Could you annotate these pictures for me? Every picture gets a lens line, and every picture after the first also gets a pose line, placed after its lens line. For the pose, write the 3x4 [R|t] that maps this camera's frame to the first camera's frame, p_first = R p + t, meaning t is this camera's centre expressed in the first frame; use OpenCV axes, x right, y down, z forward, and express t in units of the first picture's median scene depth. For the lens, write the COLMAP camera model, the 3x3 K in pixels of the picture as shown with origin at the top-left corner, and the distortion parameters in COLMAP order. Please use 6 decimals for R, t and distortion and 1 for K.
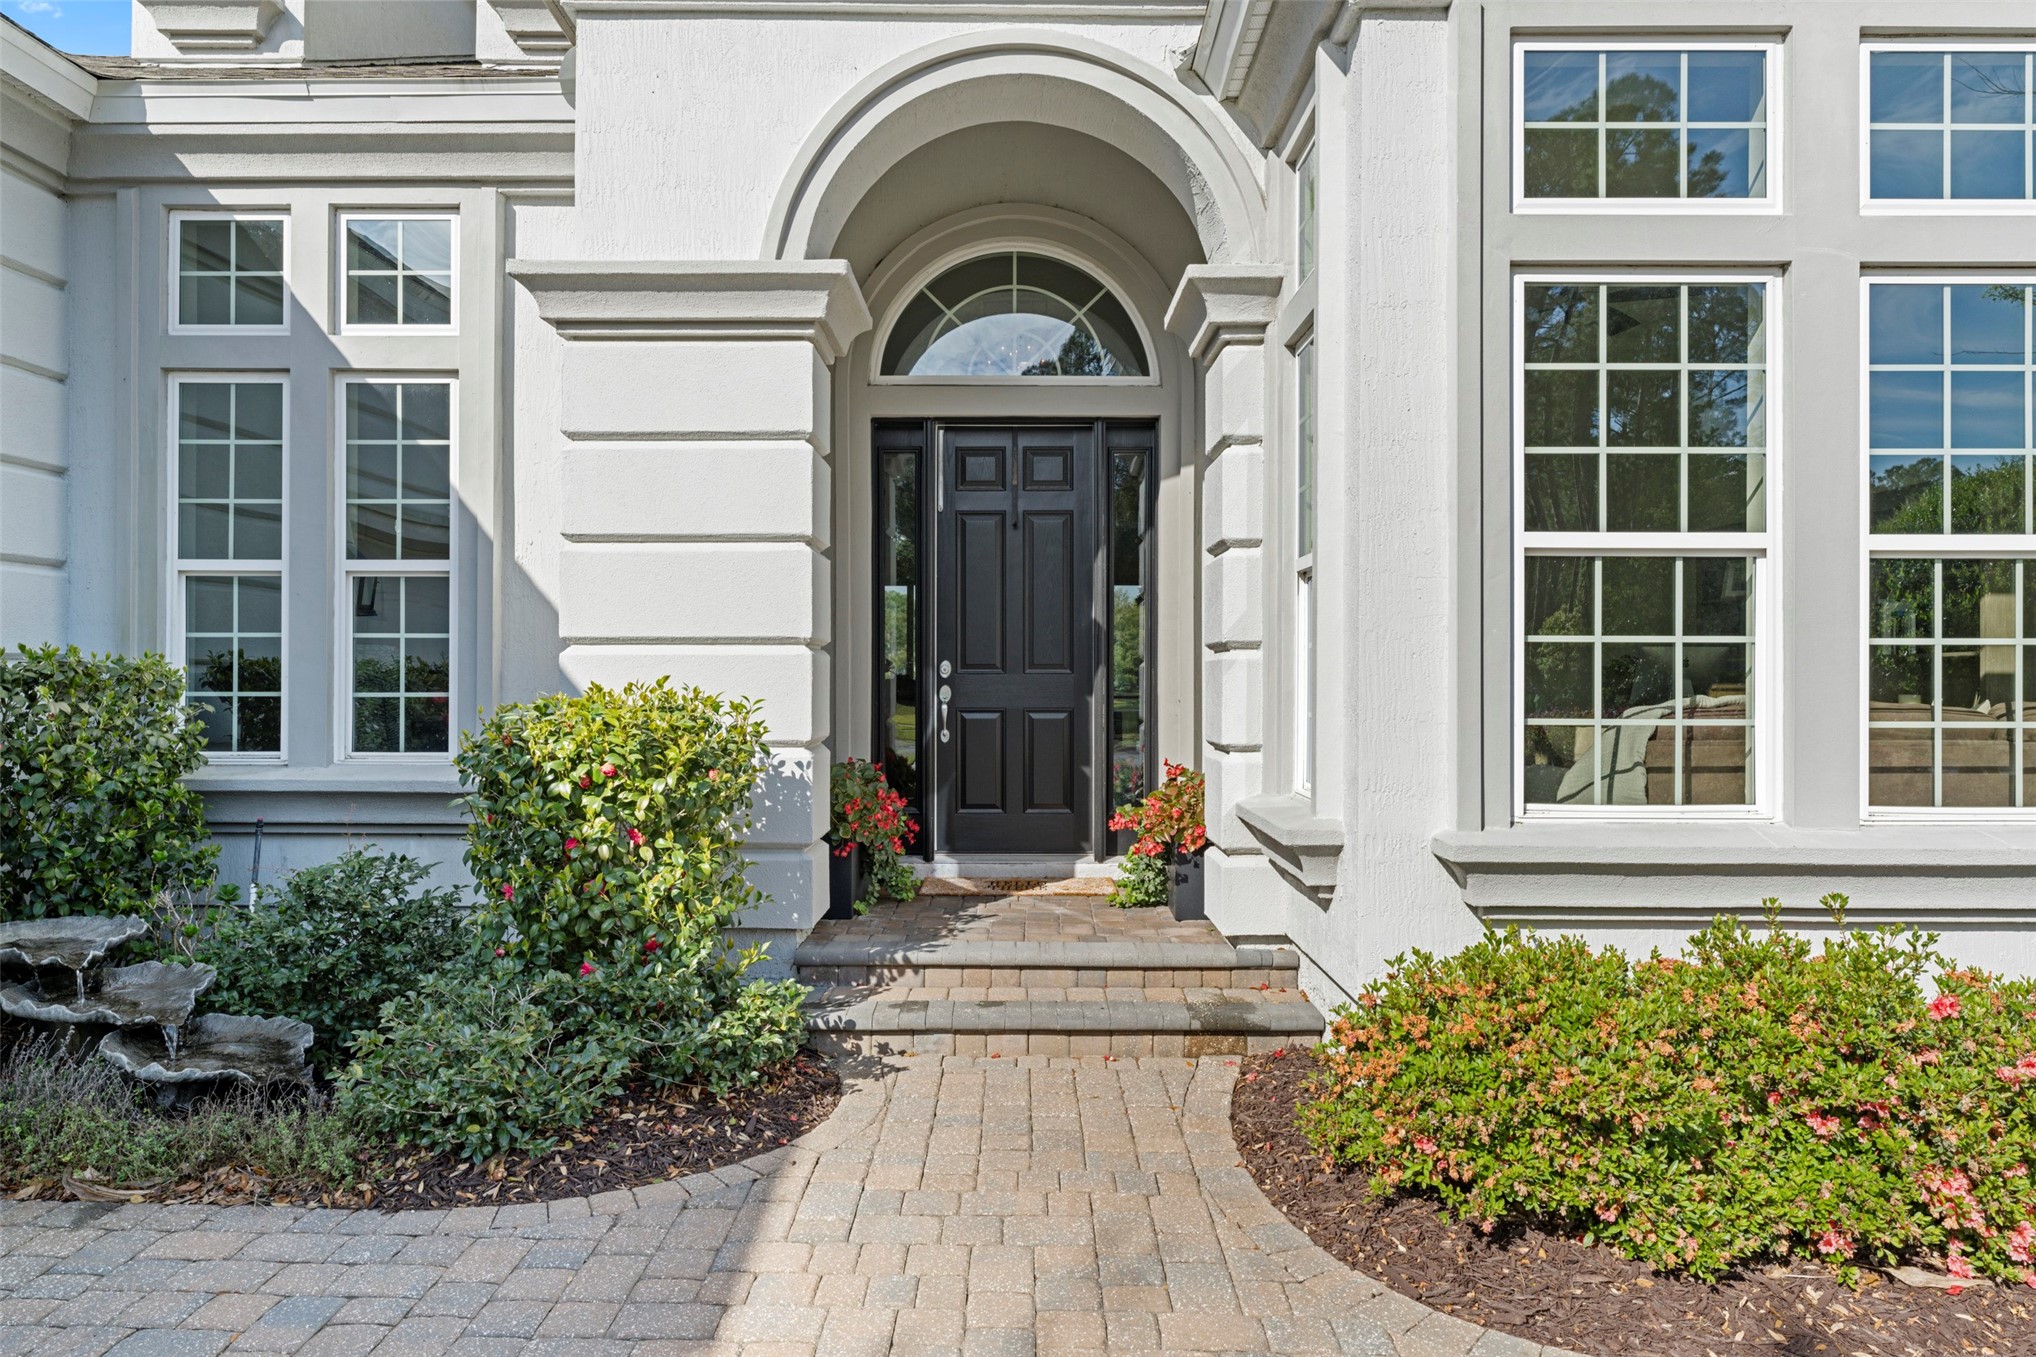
lens RADIAL K [[1313.0, 0, 1012.3], [0, 1313.0, 678.1], [0, 0, 1]] dist [-0.000922, -0.000060]
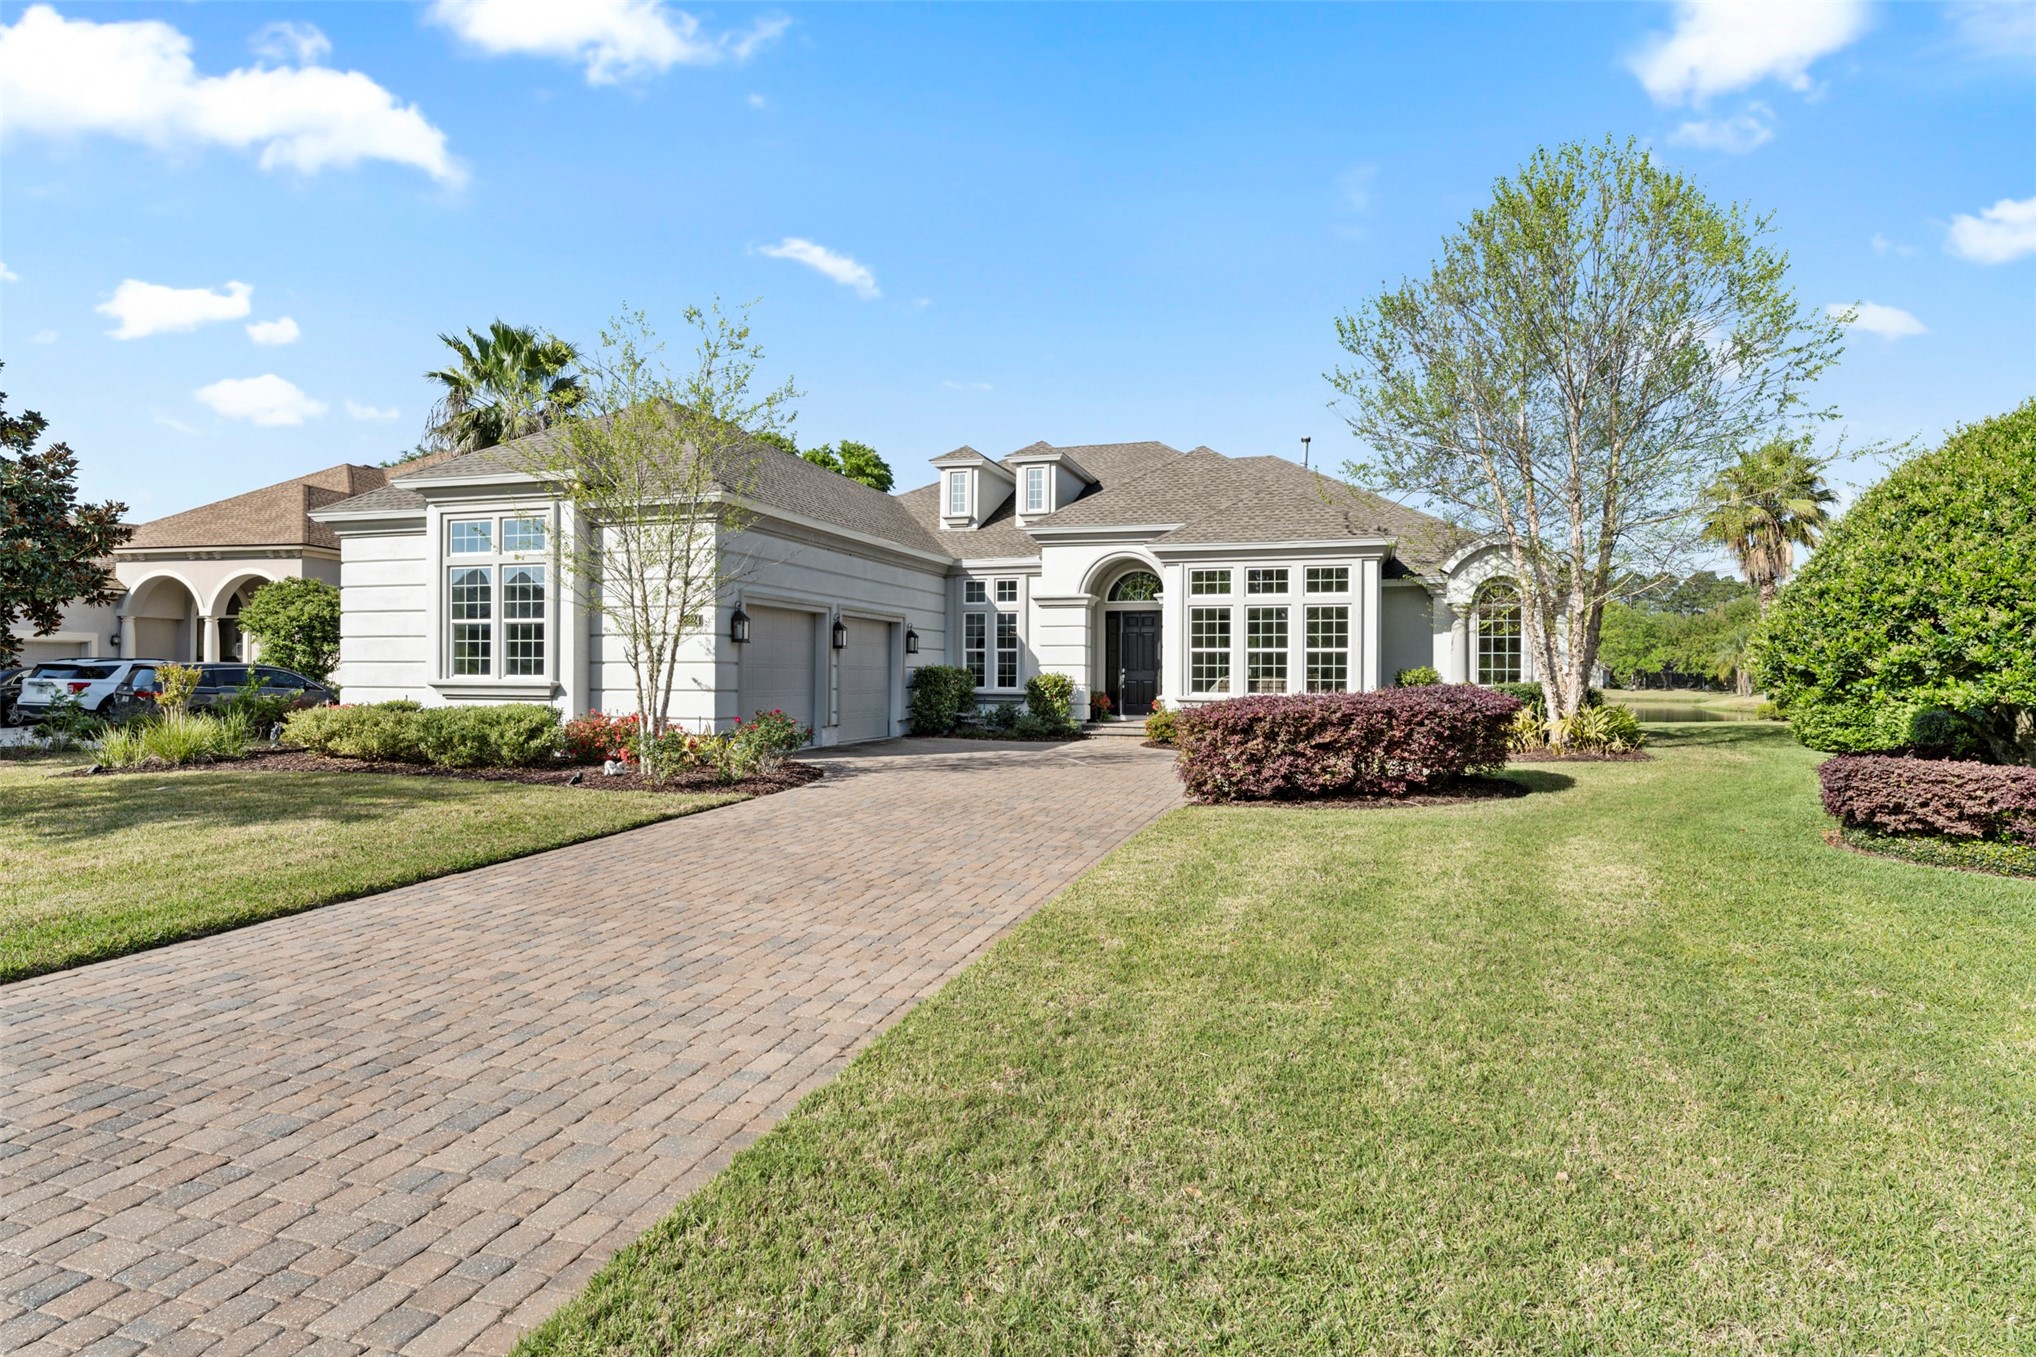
lens RADIAL K [[1071.6, 0, 1011.9], [0, 1071.6, 680.4], [0, 0, 1]] dist [0.000925, 0.000094]
pose [[0.954729, 0.004829, -0.297437, 0.770996], [-0.004733, 0.999988, 0.001042, 0.027333], [0.297438, 0.000413, 0.954741, -2.908374]]
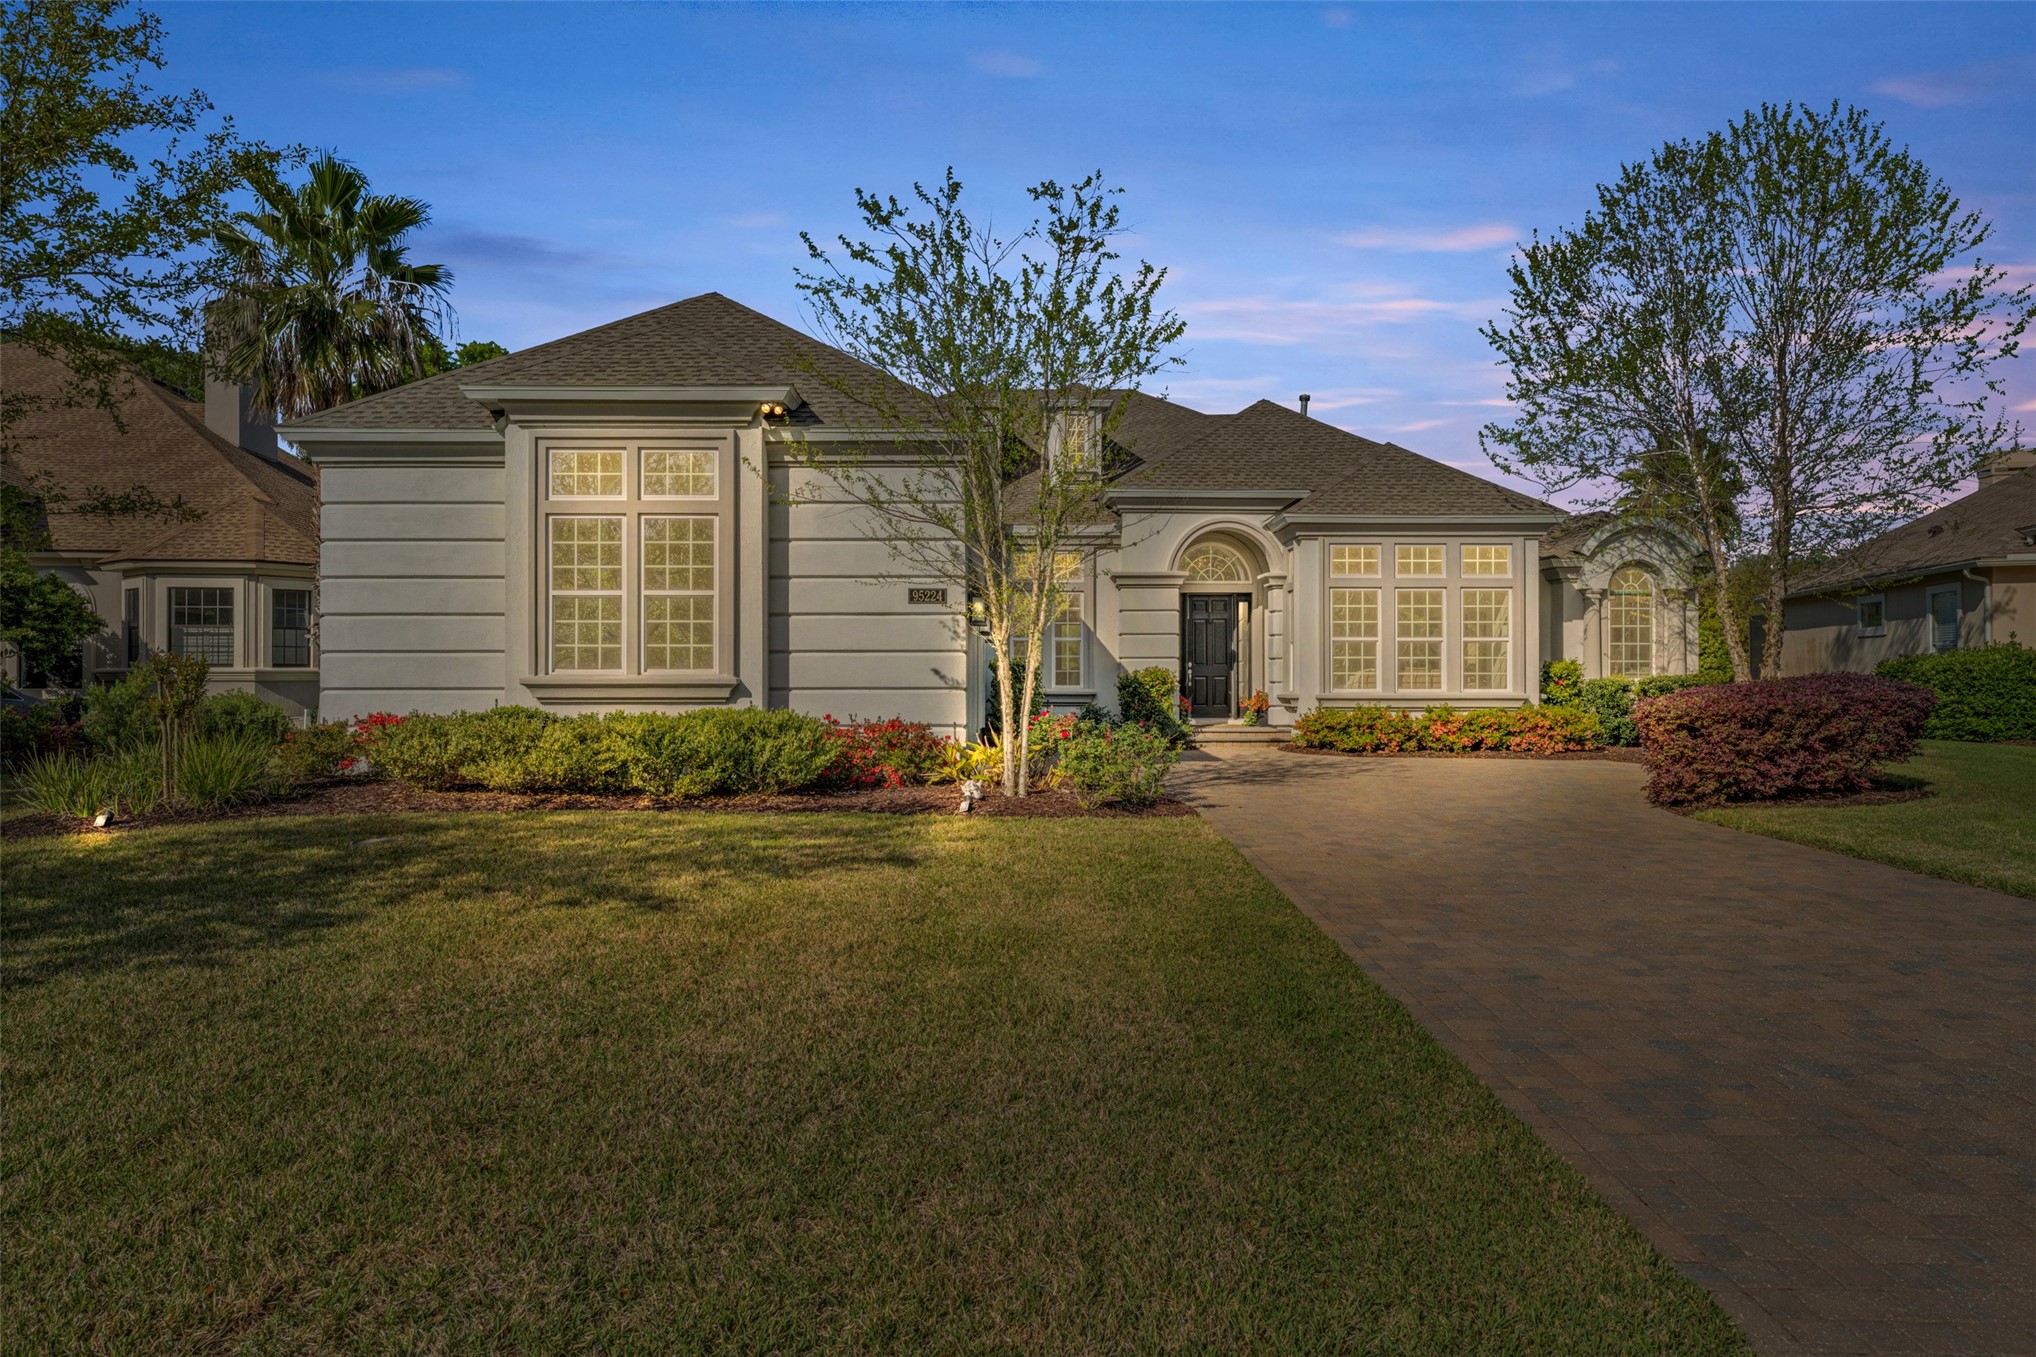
lens RADIAL K [[1332.0, 0, 1020.7], [0, 1332.0, 669.9], [0, 0, 1]] dist [0.000028, -0.000146]
pose [[0.999996, -0.002097, 0.001924, -0.622874], [0.002115, 0.999953, -0.009469, 0.048510], [-0.001904, 0.009473, 0.999953, -3.100964]]
